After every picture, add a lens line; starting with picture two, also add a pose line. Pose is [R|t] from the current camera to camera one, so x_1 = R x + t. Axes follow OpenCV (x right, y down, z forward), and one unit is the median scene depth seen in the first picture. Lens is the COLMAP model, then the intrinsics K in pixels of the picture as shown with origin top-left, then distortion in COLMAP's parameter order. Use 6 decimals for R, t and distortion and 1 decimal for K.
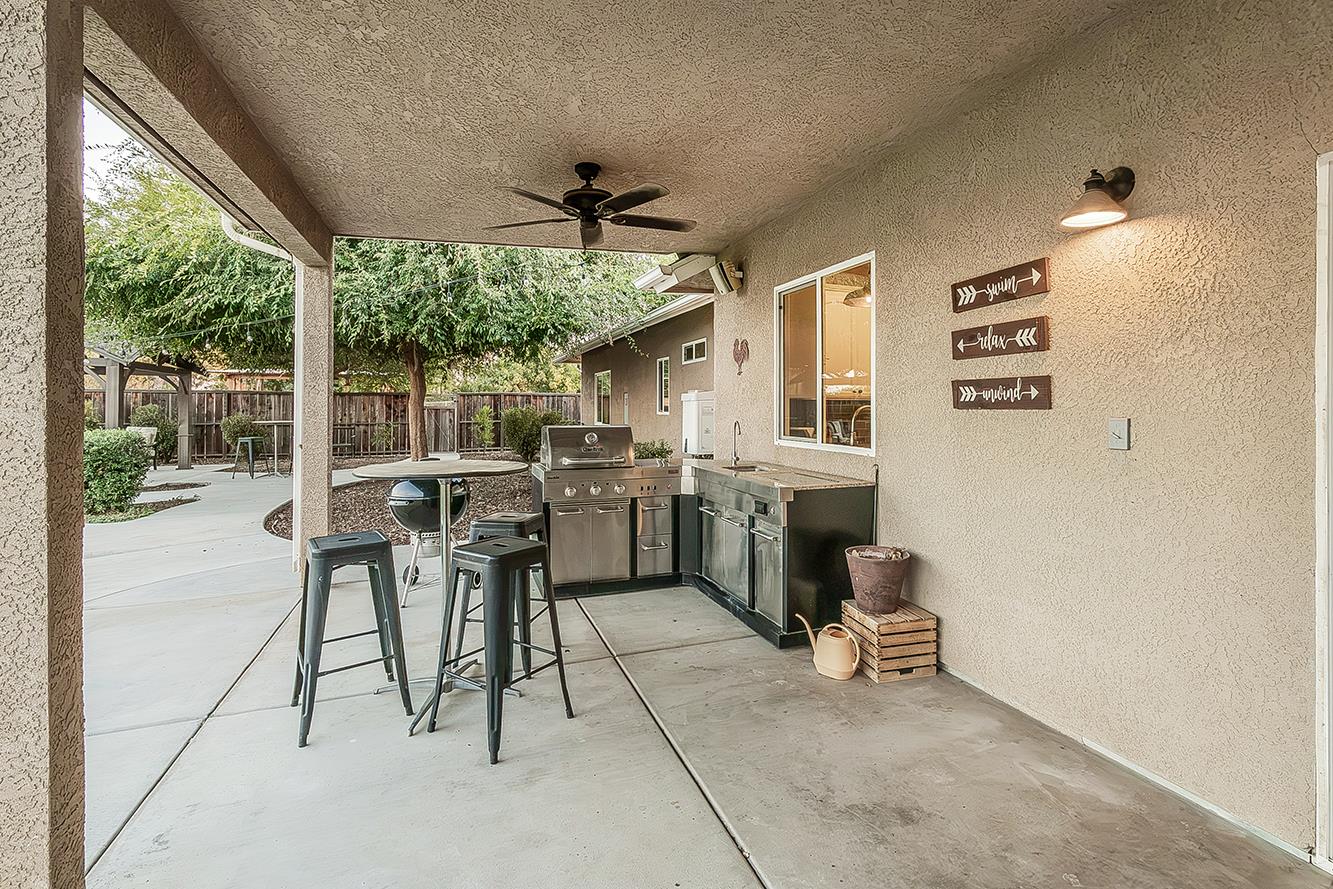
lens RADIAL K [[630.5, 0, 671.1], [0, 630.5, 411.9], [0, 0, 1]] dist [-0.010108, 0.000472]
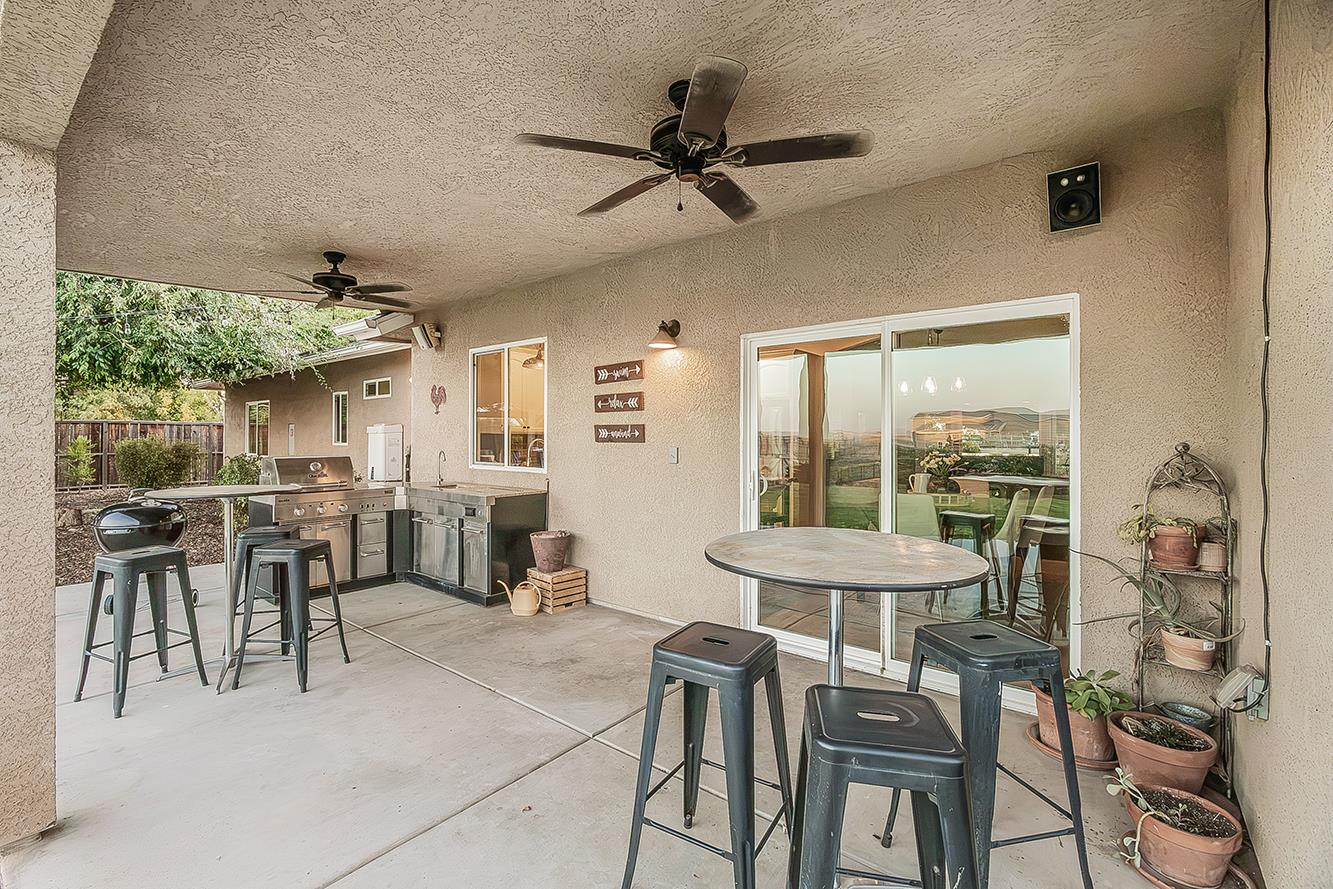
lens RADIAL K [[630.5, 0, 671.1], [0, 630.5, 411.9], [0, 0, 1]] dist [-0.010108, 0.000472]
pose [[0.851887, 0.020454, 0.523326, -0.236978], [0.003029, 0.999028, -0.043978, -0.009908], [-0.523716, 0.039049, 0.850997, -0.490136]]
